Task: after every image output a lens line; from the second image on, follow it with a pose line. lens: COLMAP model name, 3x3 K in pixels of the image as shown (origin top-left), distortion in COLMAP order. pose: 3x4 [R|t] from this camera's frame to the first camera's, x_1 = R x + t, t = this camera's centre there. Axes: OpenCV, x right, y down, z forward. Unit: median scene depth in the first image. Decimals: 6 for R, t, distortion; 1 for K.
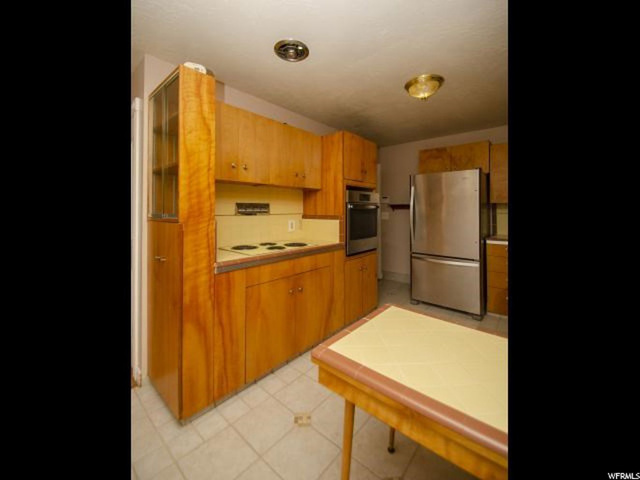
lens RADIAL K [[260.2, 0, 319.3], [0, 260.2, 207.2], [0, 0, 1]] dist [0.000402, 0.000009]
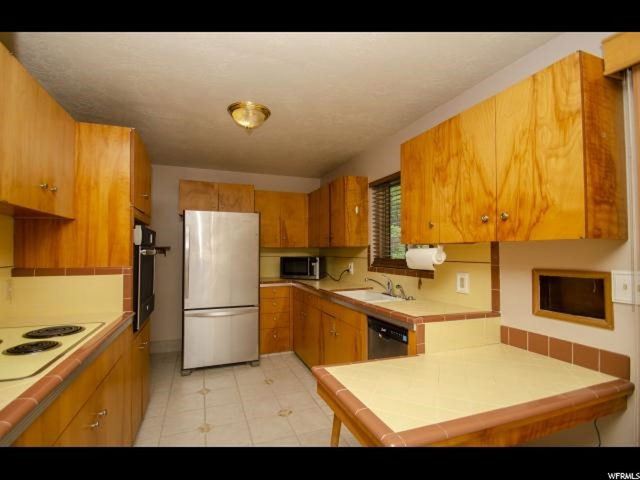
lens RADIAL K [[301.9, 0, 320.0], [0, 301.9, 240.0], [0, 0, 1]] dist [-0.000808, -0.000117]
pose [[0.461243, 0.025606, 0.886904, -0.306203], [0.000238, 0.999580, -0.028983, -0.008412], [-0.887274, 0.013579, 0.461043, 0.260027]]
